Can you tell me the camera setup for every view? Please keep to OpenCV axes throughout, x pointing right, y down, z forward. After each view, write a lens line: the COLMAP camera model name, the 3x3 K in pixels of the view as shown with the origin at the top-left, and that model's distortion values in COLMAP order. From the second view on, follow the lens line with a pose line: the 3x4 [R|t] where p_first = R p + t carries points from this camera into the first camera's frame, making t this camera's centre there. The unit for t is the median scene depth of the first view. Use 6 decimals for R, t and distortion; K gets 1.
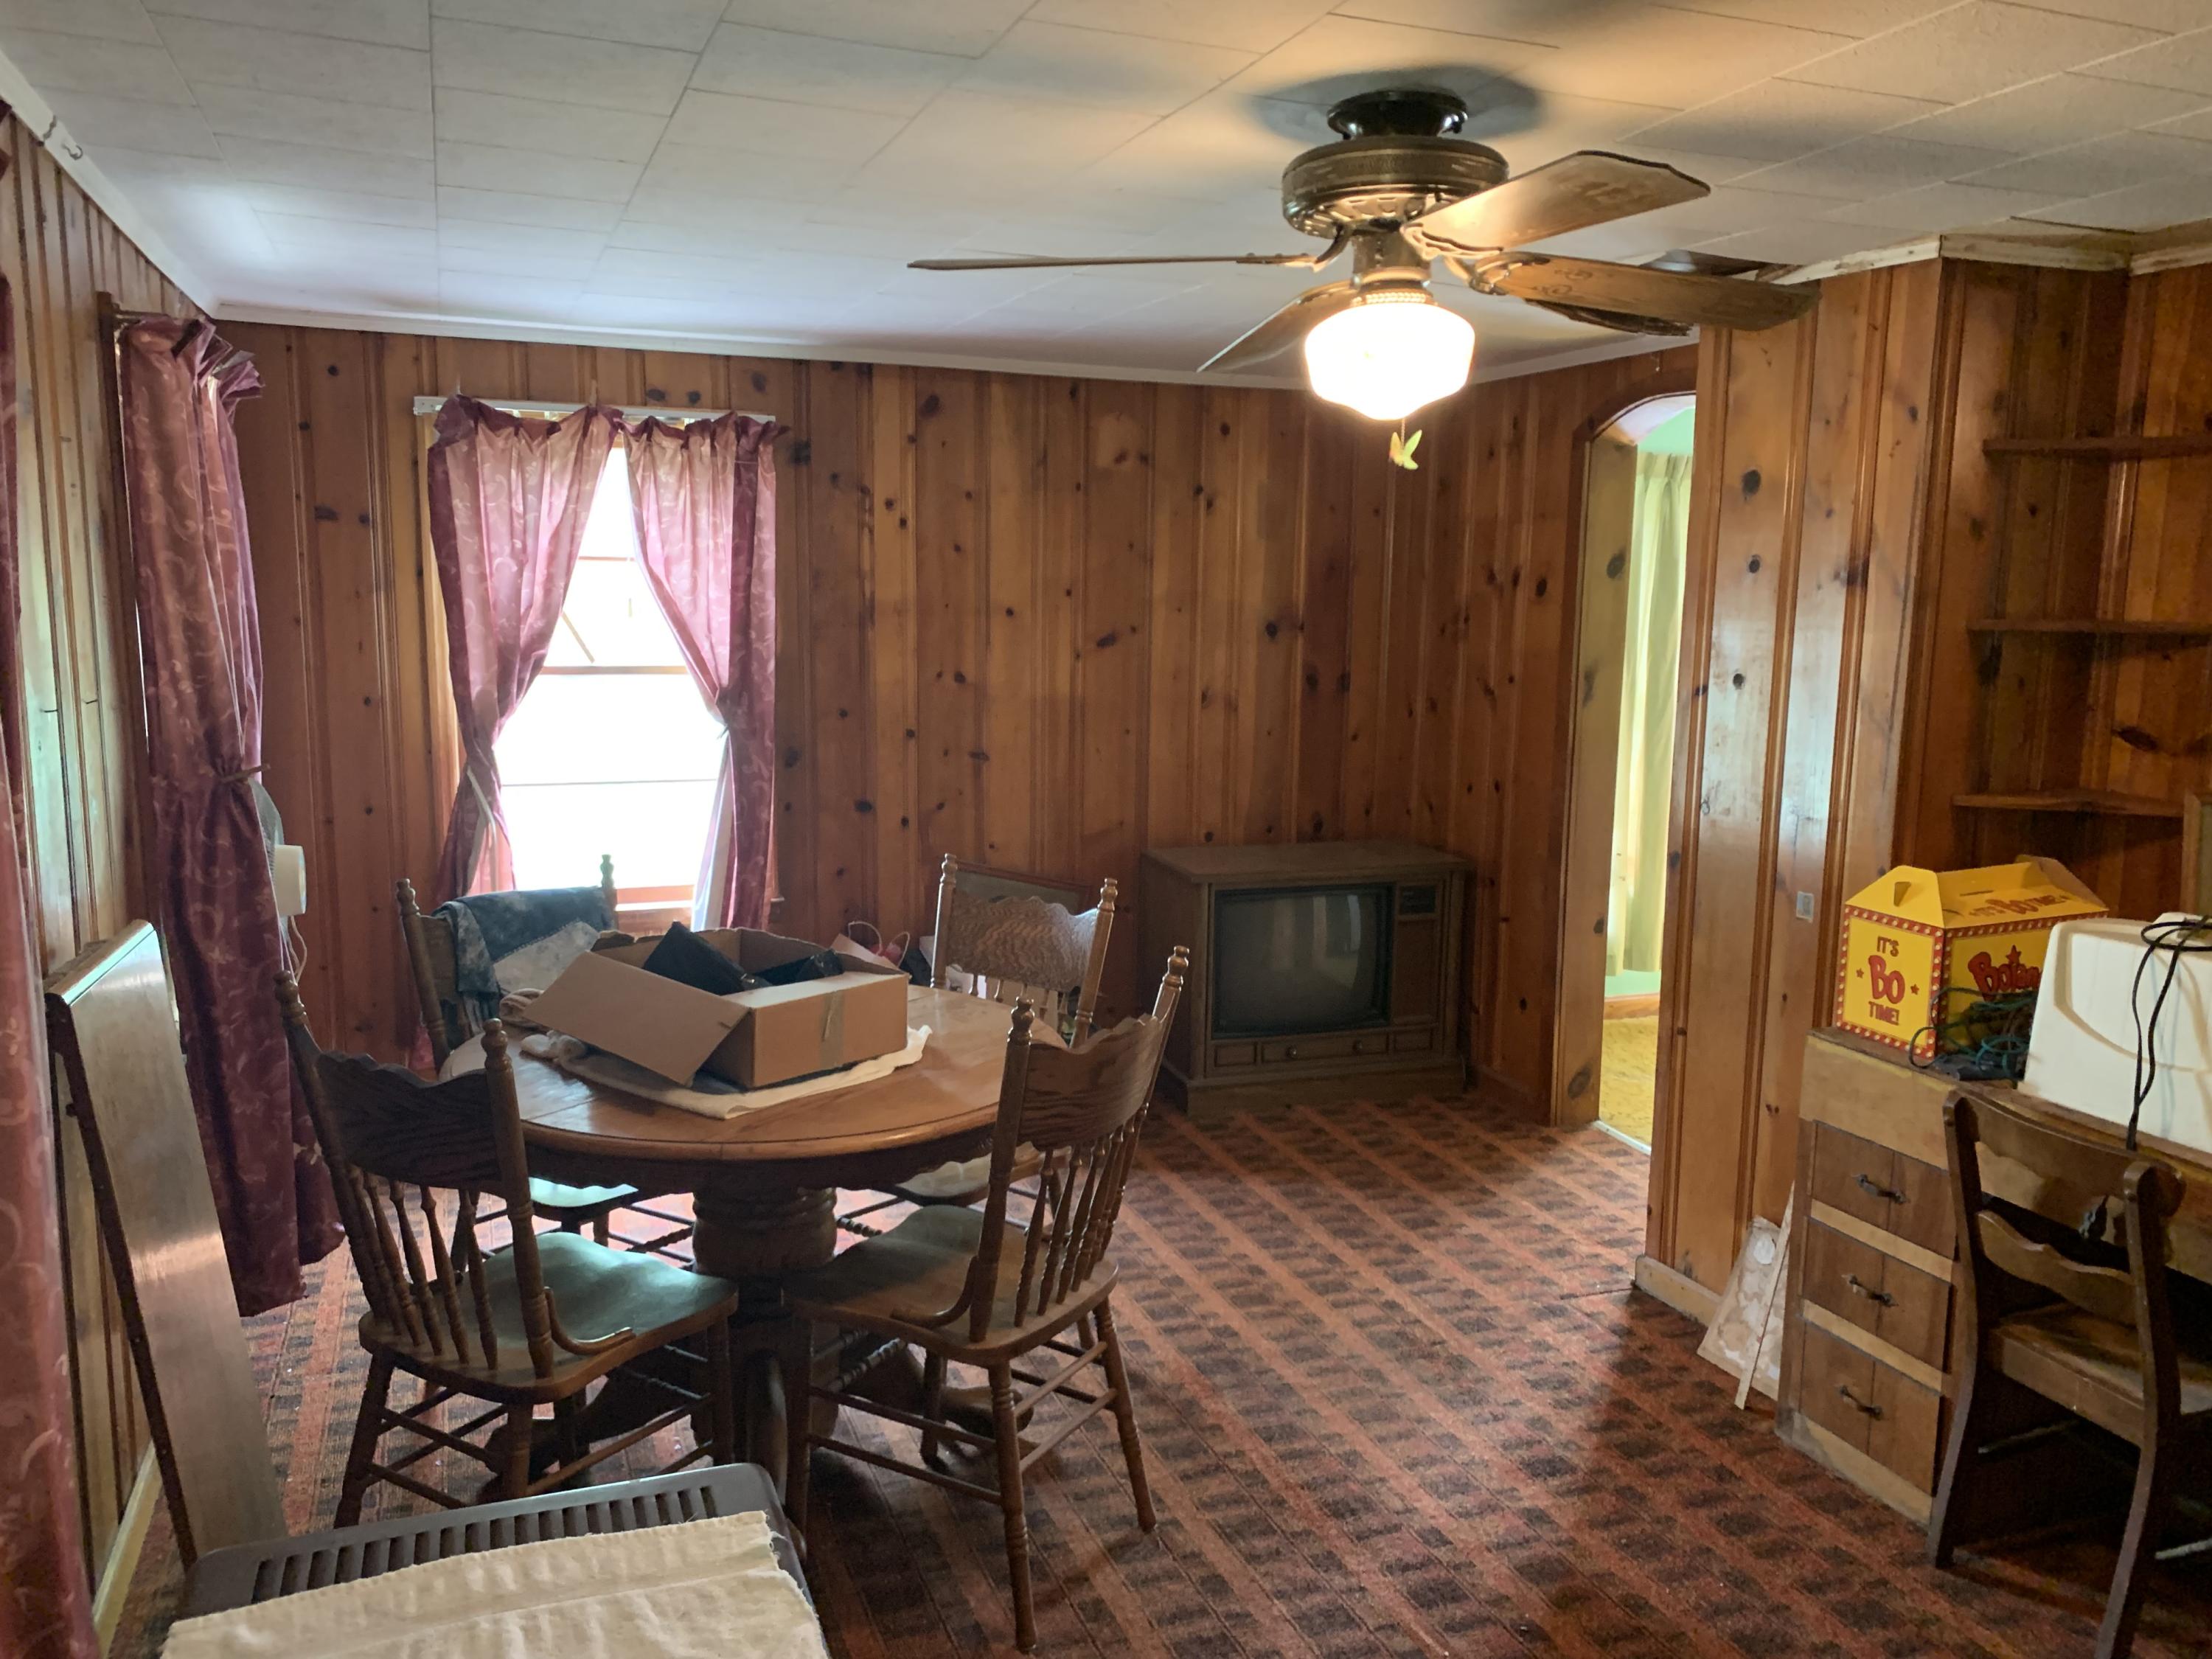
lens RADIAL K [[1710.0, 0, 1118.3], [0, 1710.0, 844.1], [0, 0, 1]] dist [0.004655, 0.000526]
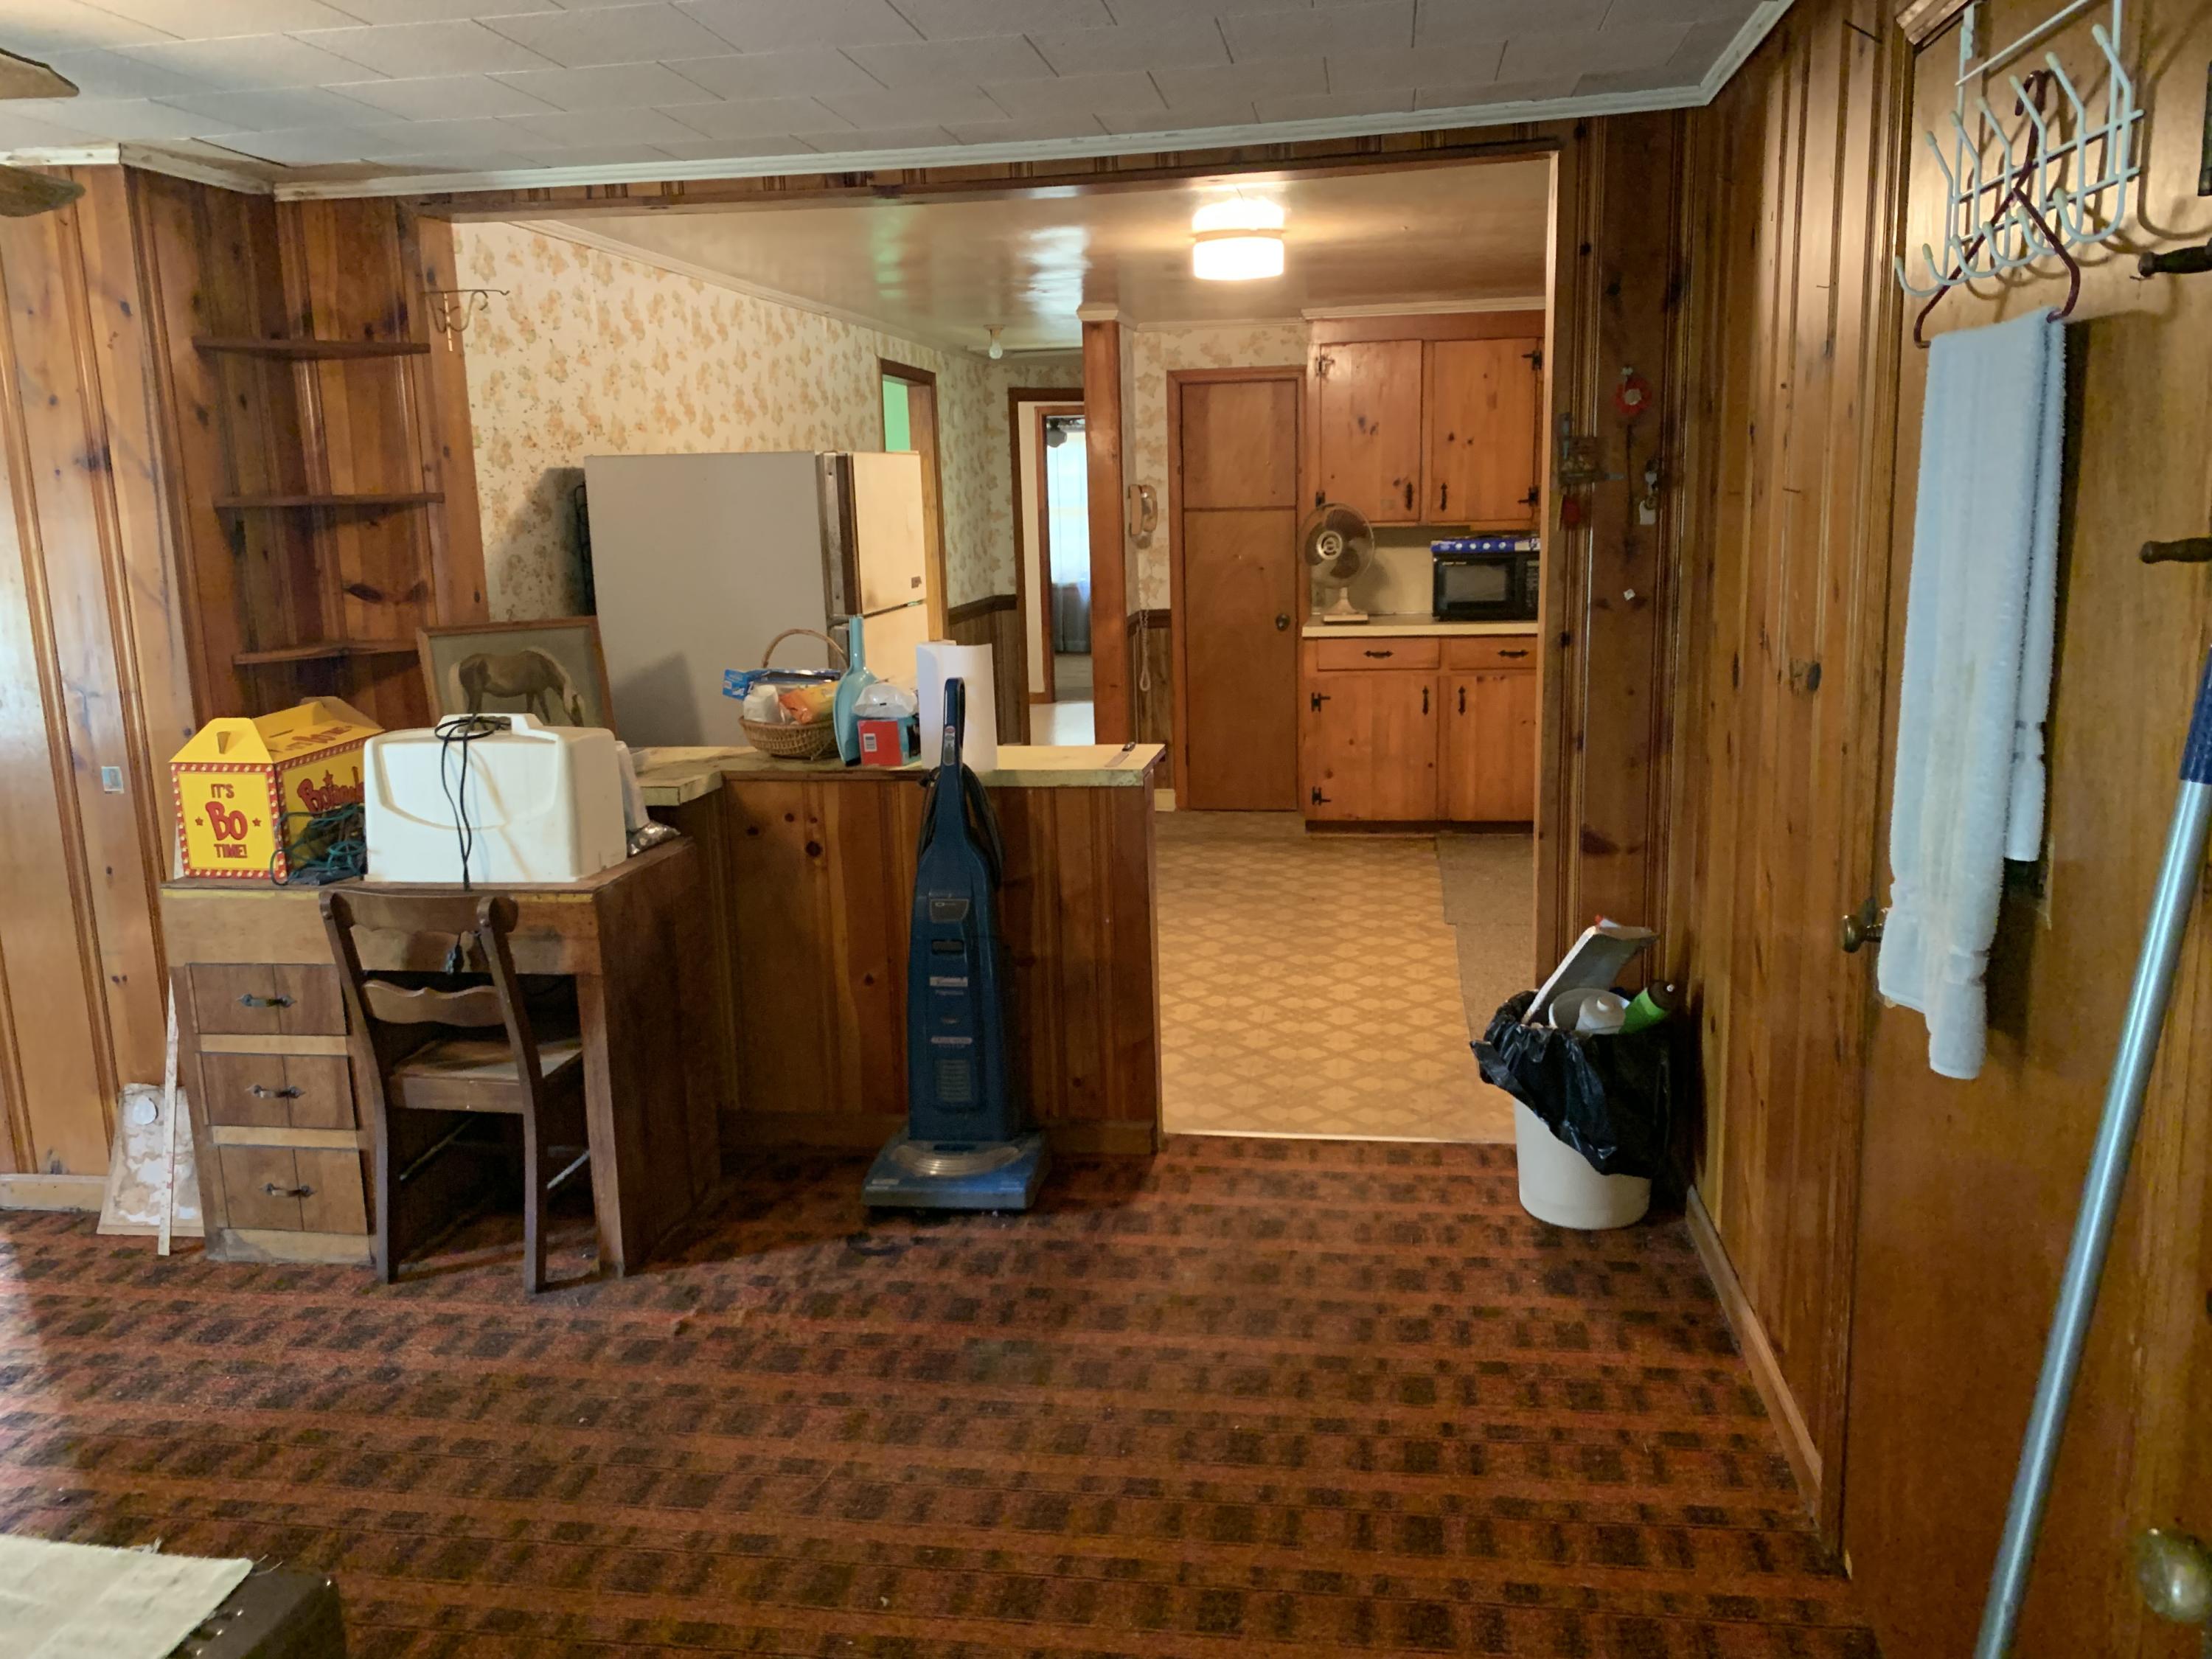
lens RADIAL K [[1710.0, 0, 1118.3], [0, 1710.0, 844.1], [0, 0, 1]] dist [0.004655, 0.000526]
pose [[0.503253, -0.200633, 0.840526, -0.205552], [0.161817, 0.977348, 0.136407, 0.035628], [-0.848853, 0.067364, 0.524319, -0.085264]]
